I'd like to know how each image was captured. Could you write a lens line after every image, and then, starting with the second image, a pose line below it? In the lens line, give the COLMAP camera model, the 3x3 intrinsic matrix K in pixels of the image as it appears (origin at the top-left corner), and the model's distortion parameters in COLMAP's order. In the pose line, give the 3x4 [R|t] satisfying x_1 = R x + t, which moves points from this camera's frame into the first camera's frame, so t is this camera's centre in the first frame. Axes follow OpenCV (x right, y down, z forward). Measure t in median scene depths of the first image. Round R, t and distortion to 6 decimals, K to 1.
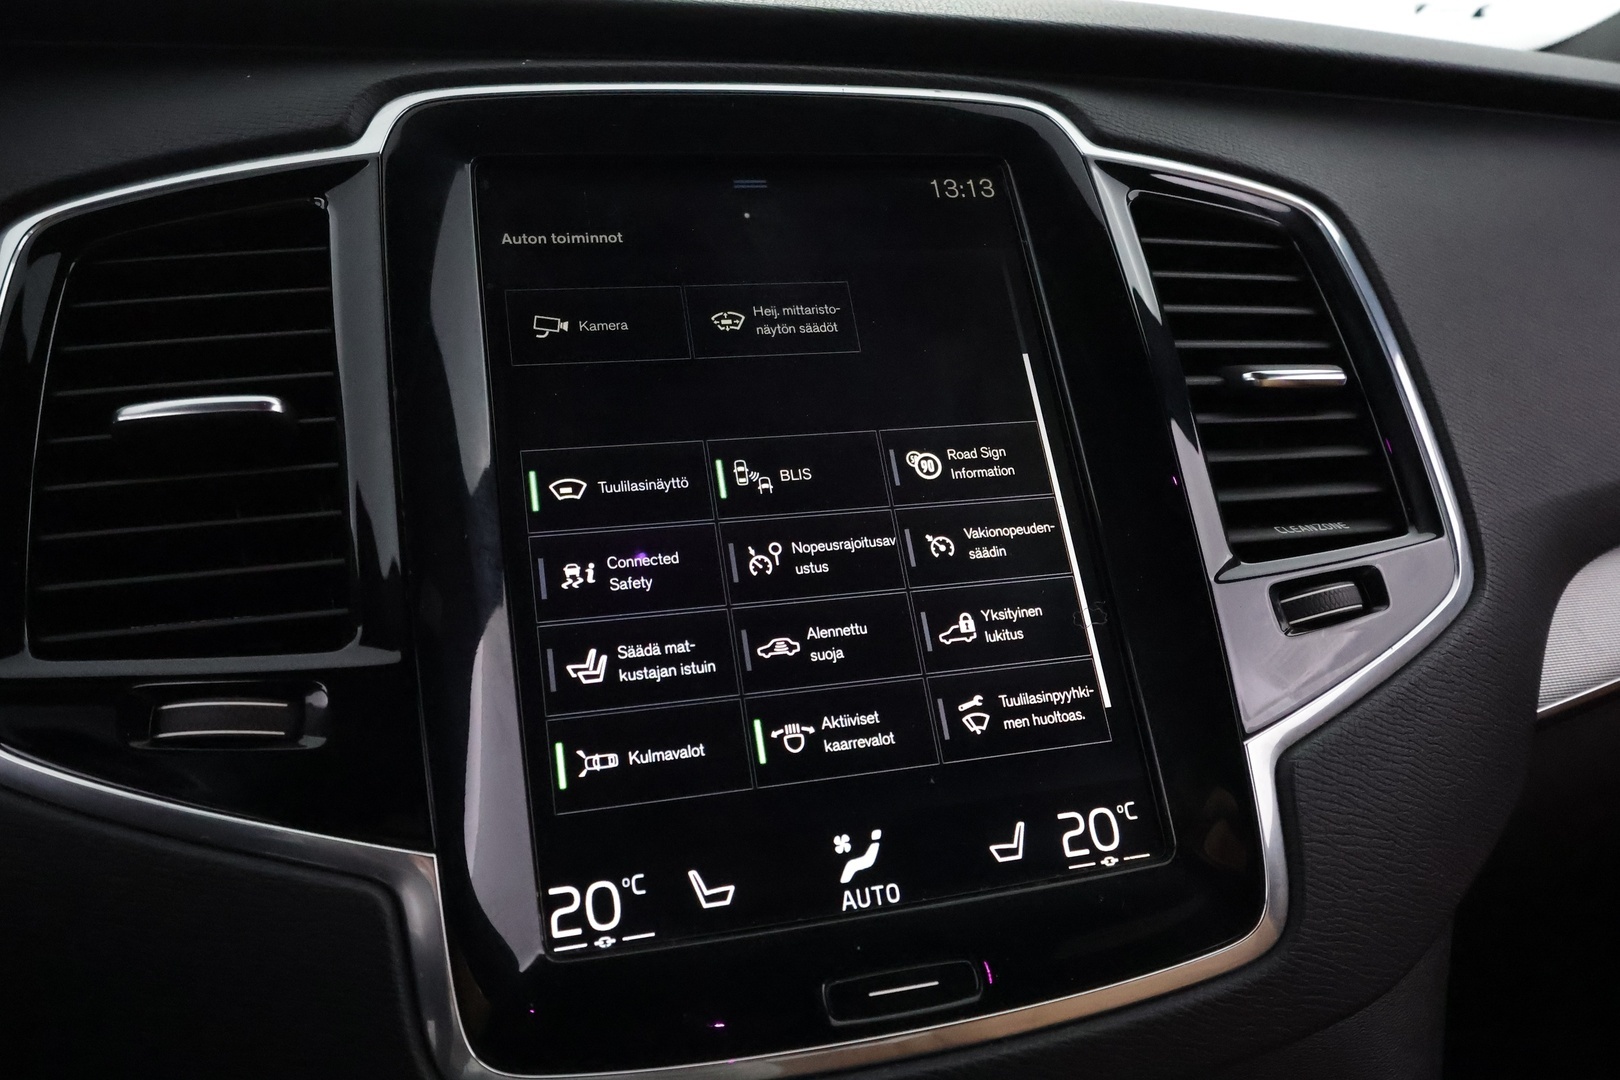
lens RADIAL K [[1285.1, 0, 810.0], [0, 1285.1, 540.0], [0, 0, 1]] dist [0.005054, 0.005417]
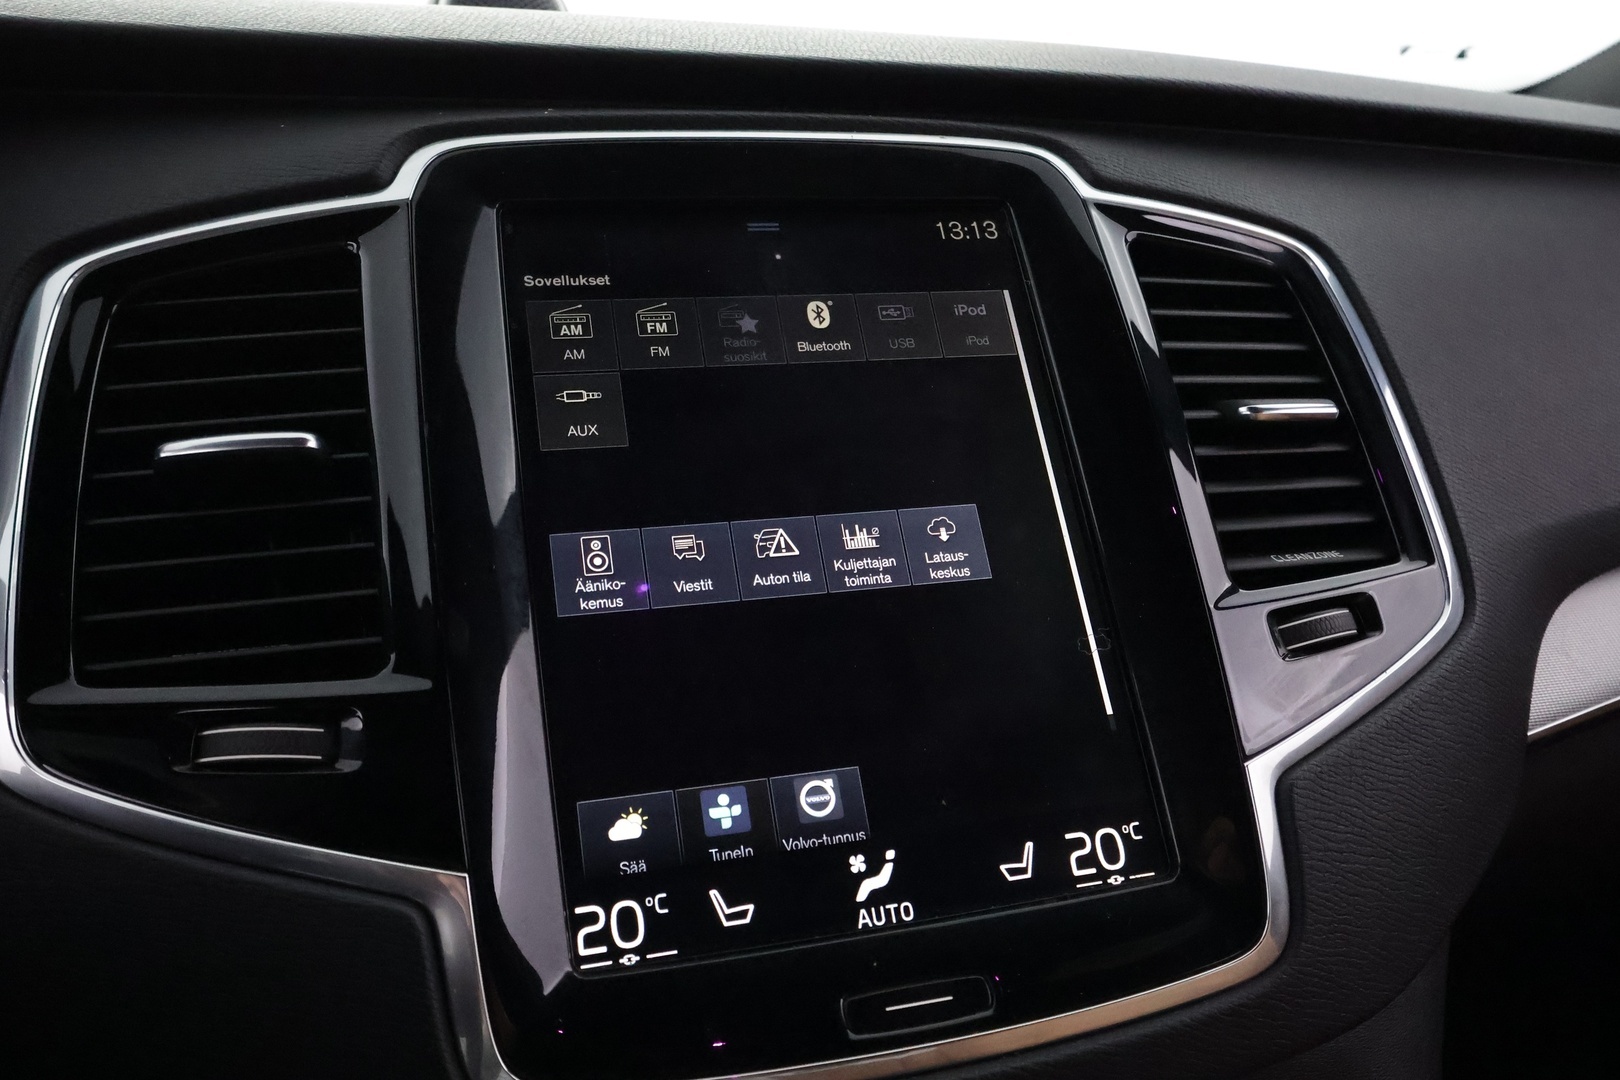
lens RADIAL K [[1285.1, 0, 810.0], [0, 1285.1, 540.0], [0, 0, 1]] dist [0.005054, 0.005417]
pose [[0.999984, -0.003220, 0.004709, -0.016097], [0.003331, 0.999715, -0.023646, 0.000726], [-0.004632, 0.023661, 0.999709, -0.036141]]
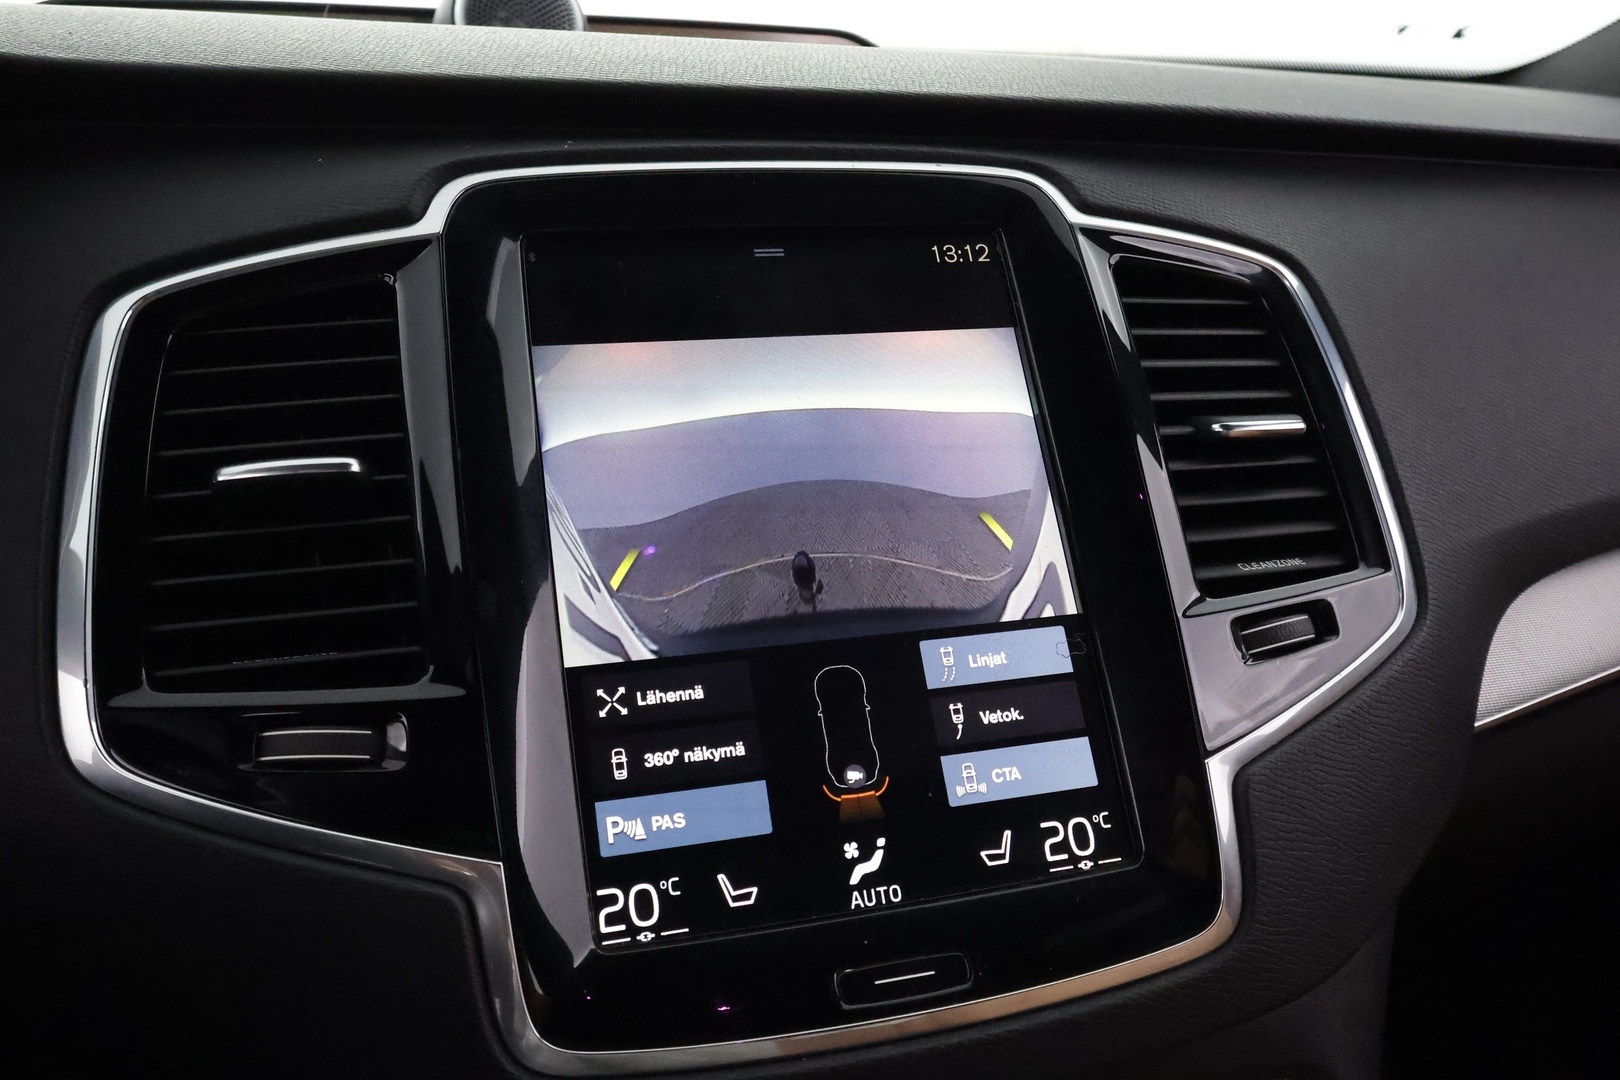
lens RADIAL K [[1282.8, 0, 810.0], [0, 1282.8, 540.0], [0, 0, 1]] dist [0.005092, 0.003989]
pose [[0.999993, 0.003392, 0.001269, -0.013113], [-0.003423, 0.999672, 0.025389, -0.064005], [-0.001182, -0.025393, 0.999677, -0.124984]]
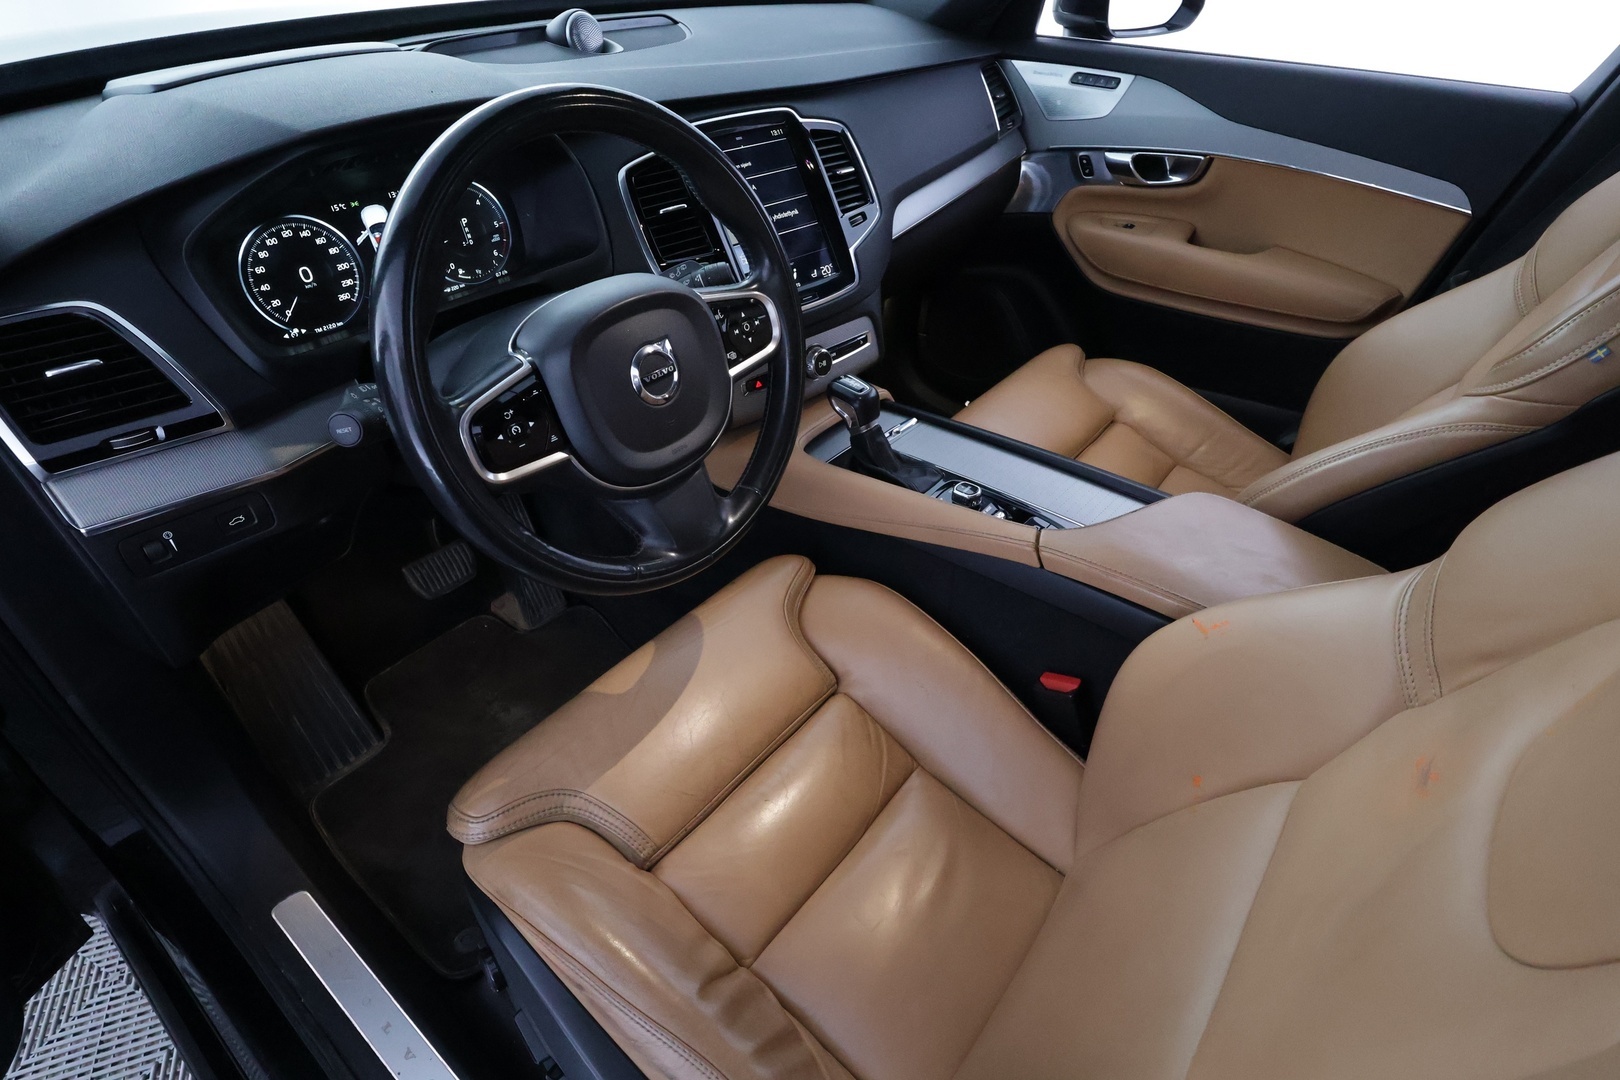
lens RADIAL K [[820.6, 0, 810.0], [0, 820.6, 540.0], [0, 0, 1]] dist [0.001092, -0.000169]
pose [[0.893103, -0.266410, 0.362480, -1.410931], [0.097218, 0.901040, 0.422700, -0.222173], [-0.439221, -0.342276, 0.830622, -2.266037]]
